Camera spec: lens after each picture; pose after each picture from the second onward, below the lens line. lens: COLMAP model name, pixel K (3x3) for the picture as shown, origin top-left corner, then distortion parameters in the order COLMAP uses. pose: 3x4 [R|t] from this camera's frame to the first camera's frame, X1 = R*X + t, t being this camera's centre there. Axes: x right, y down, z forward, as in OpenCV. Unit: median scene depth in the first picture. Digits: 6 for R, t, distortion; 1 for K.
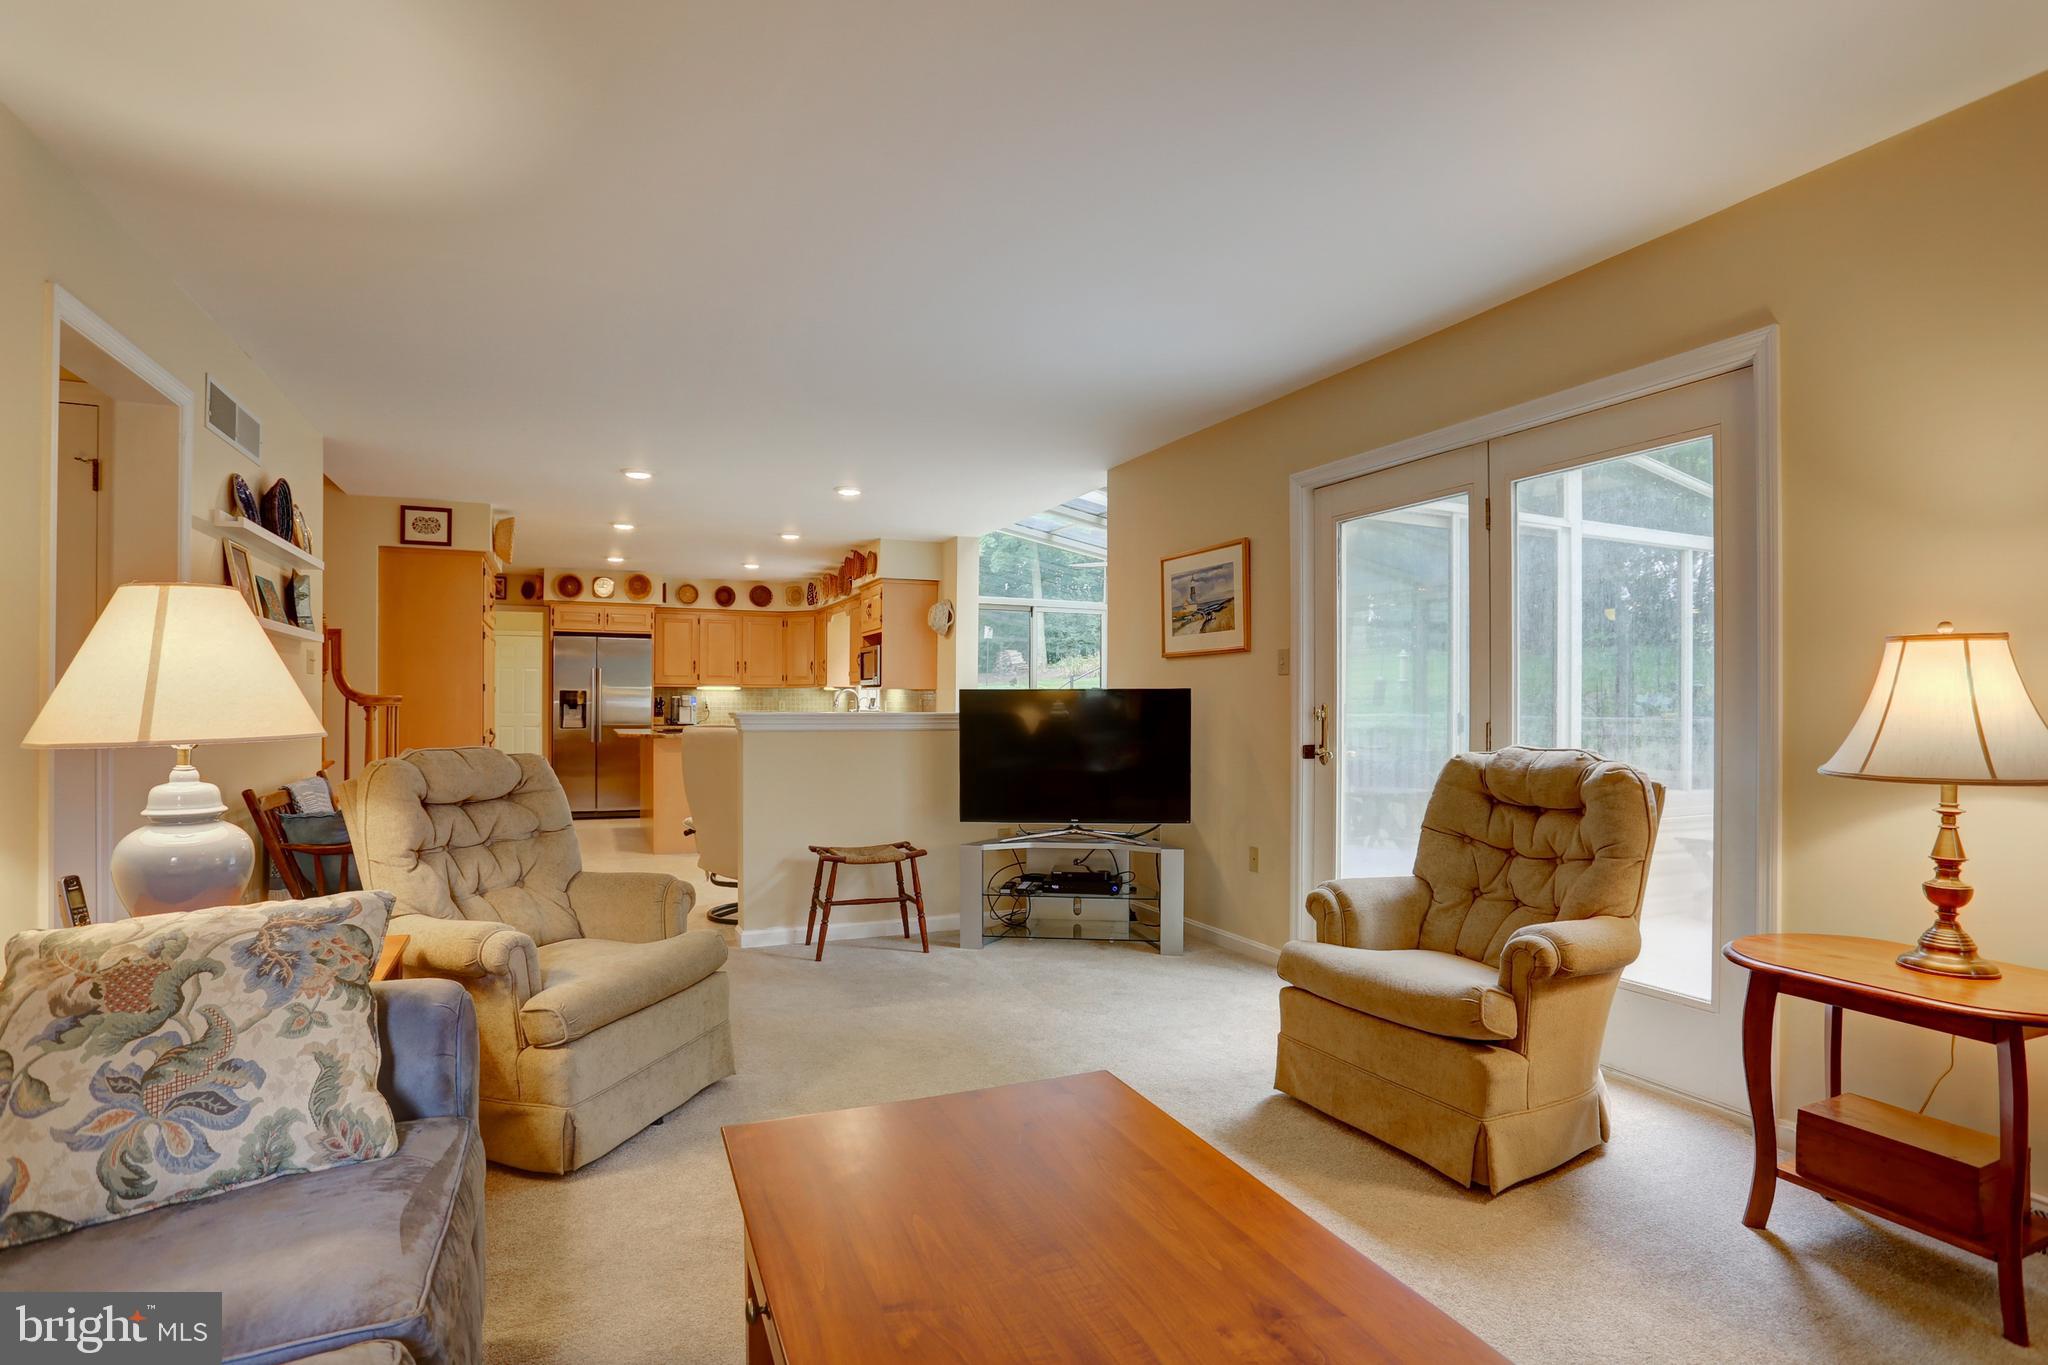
lens RADIAL K [[1010.0, 0, 1008.2], [0, 1010.0, 705.7], [0, 0, 1]] dist [-0.078408, 0.032599]
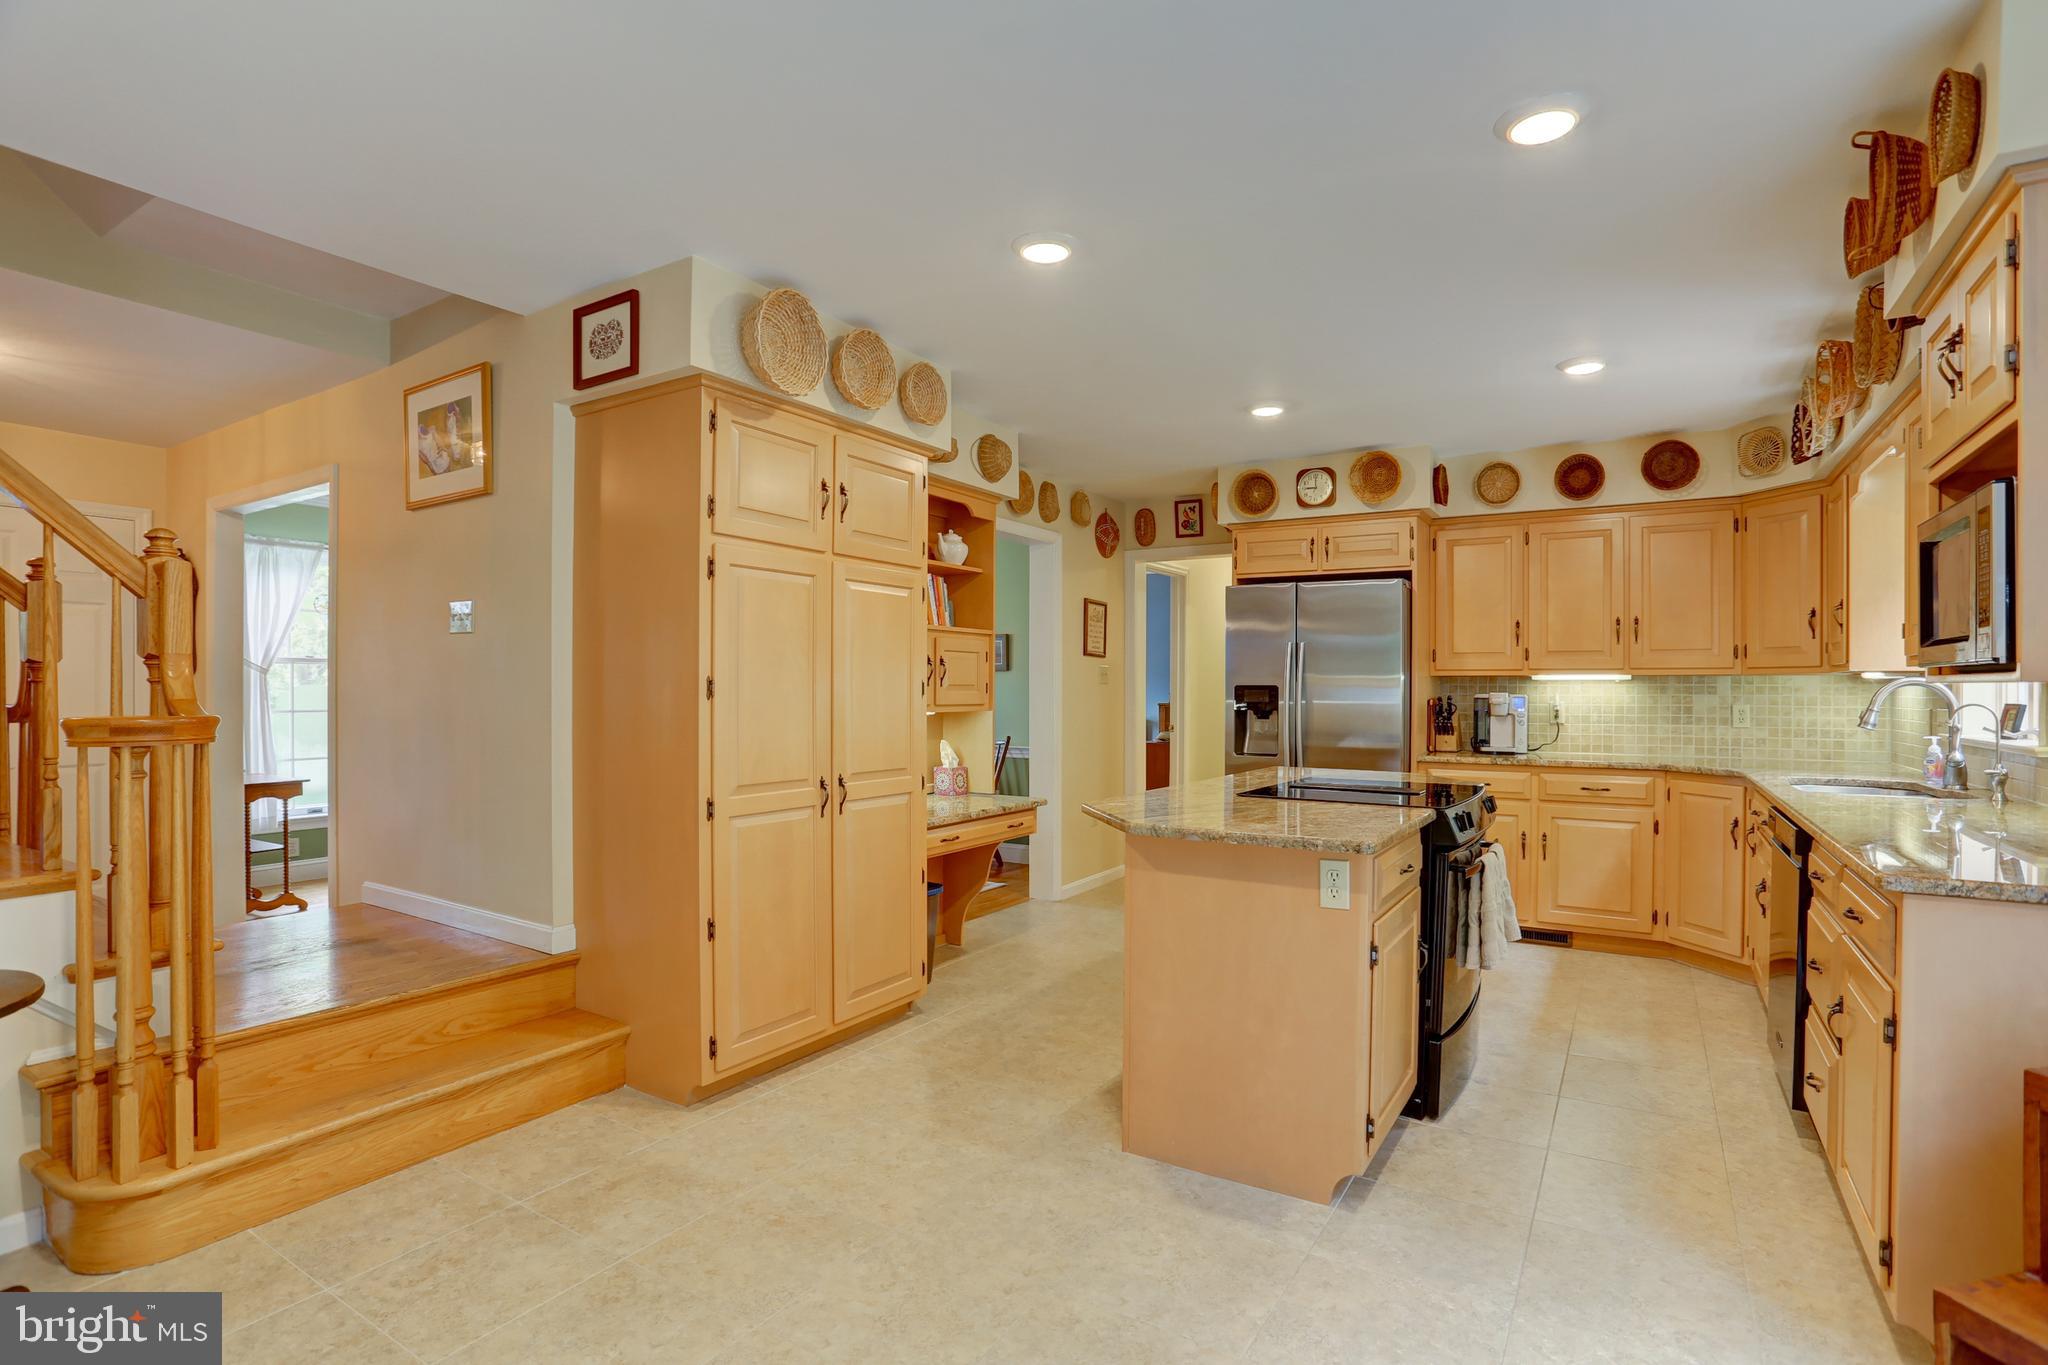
lens RADIAL K [[1003.2, 0, 1027.4], [0, 1003.2, 688.0], [0, 0, 1]] dist [-0.084340, 0.043279]
pose [[0.565919, -0.000687, -0.824461, -0.137606], [-0.002483, 0.999994, -0.002538, -0.026021], [0.824457, 0.003483, 0.565913, 1.298361]]
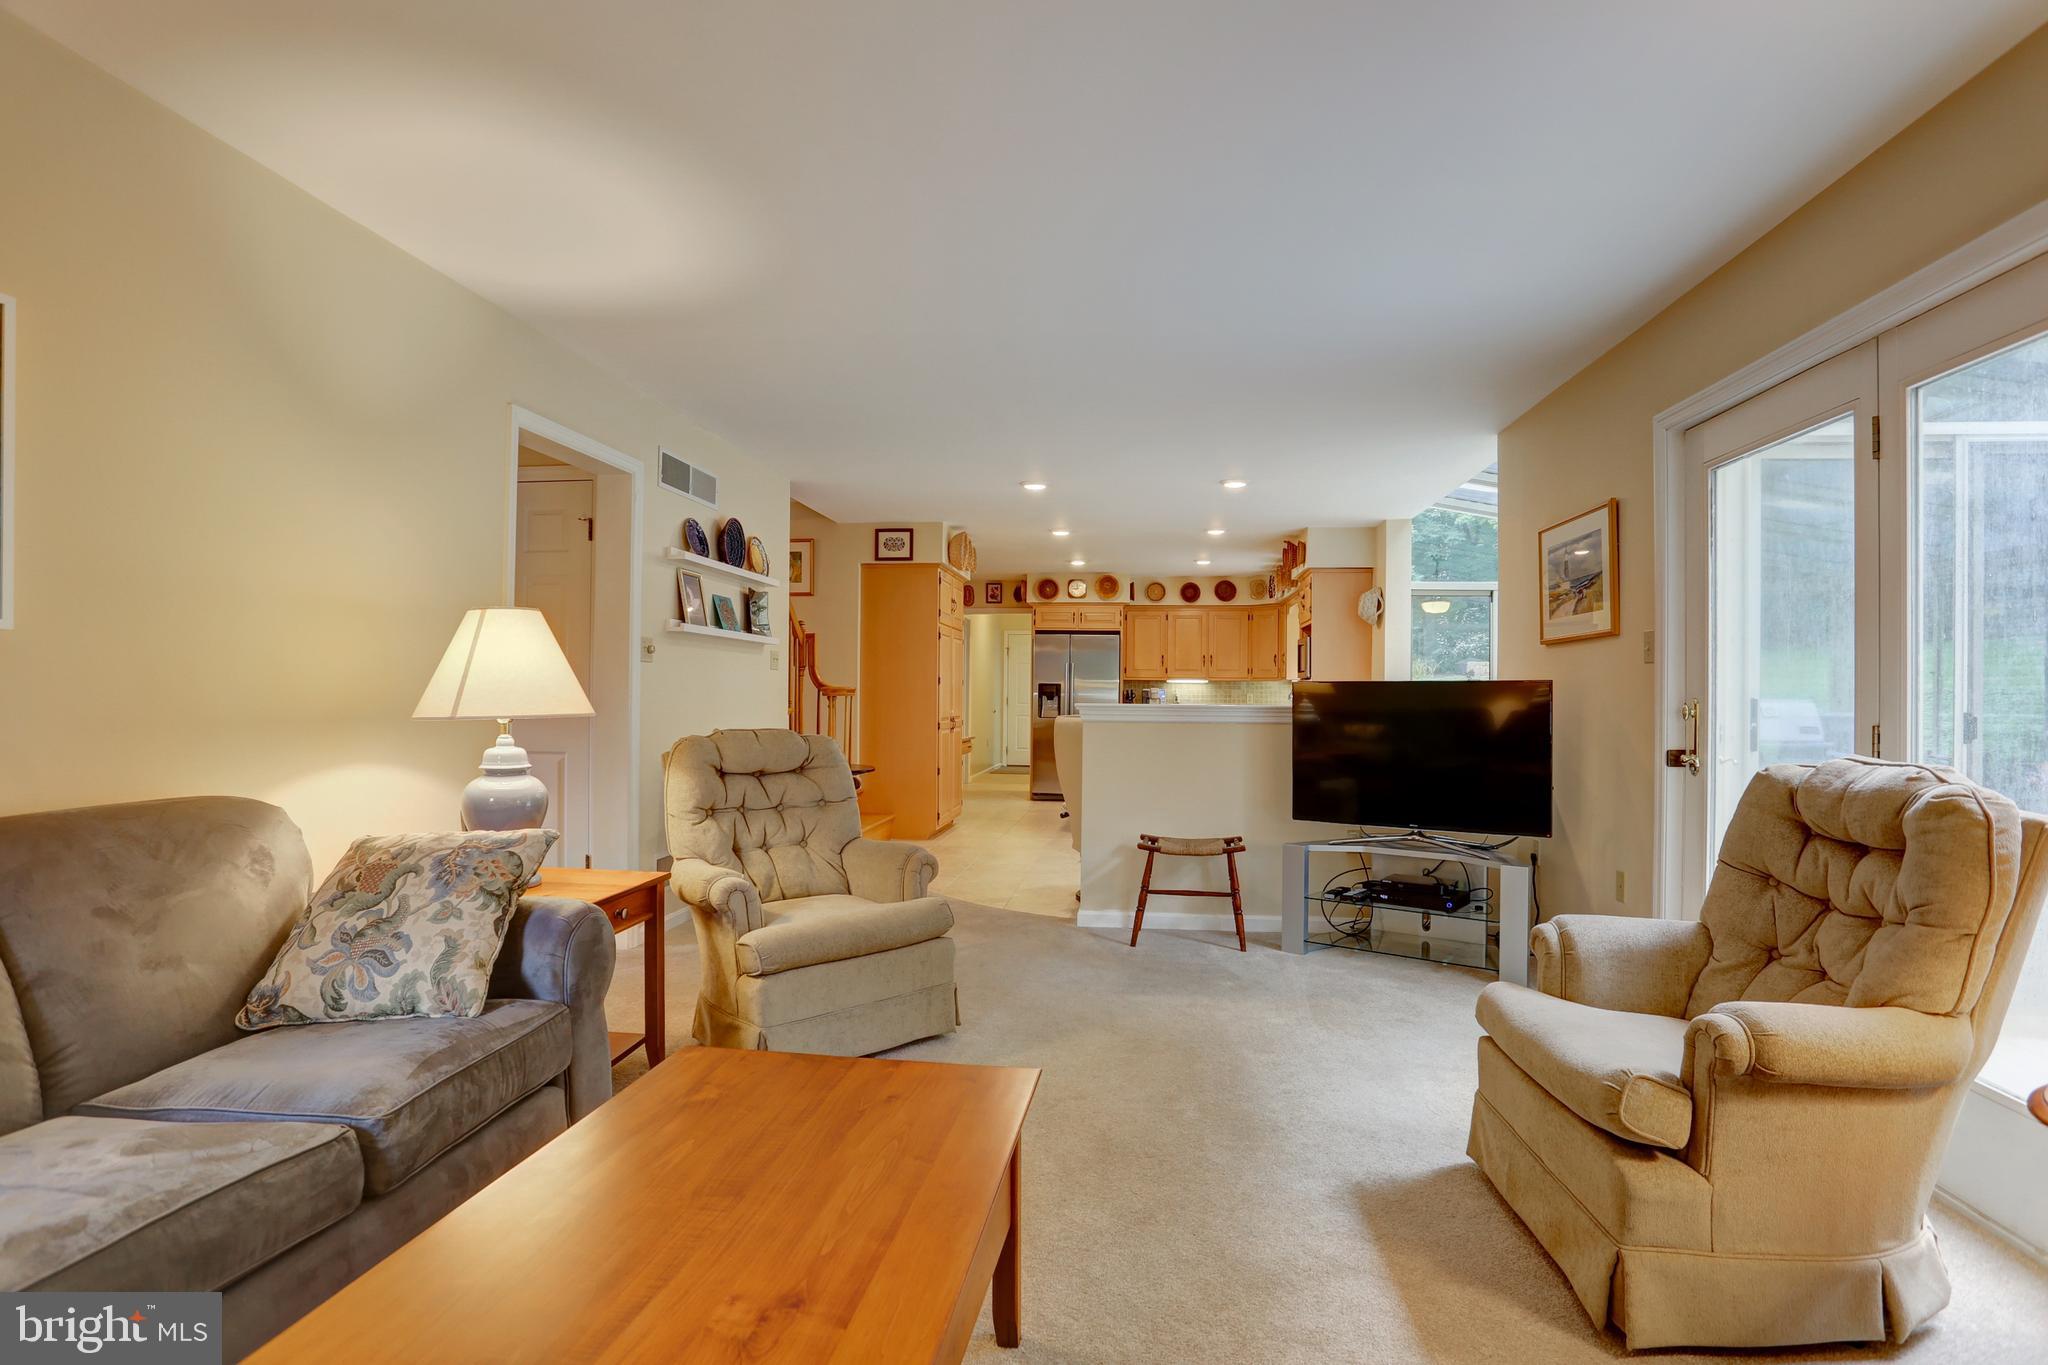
lens RADIAL K [[1003.2, 0, 1027.4], [0, 1003.2, 688.0], [0, 0, 1]] dist [-0.084340, 0.043279]
pose [[0.862485, 0.001554, -0.506081, 0.229196], [-0.007057, 0.999935, -0.008955, 0.000222], [0.506034, 0.011295, 0.862440, 0.060159]]
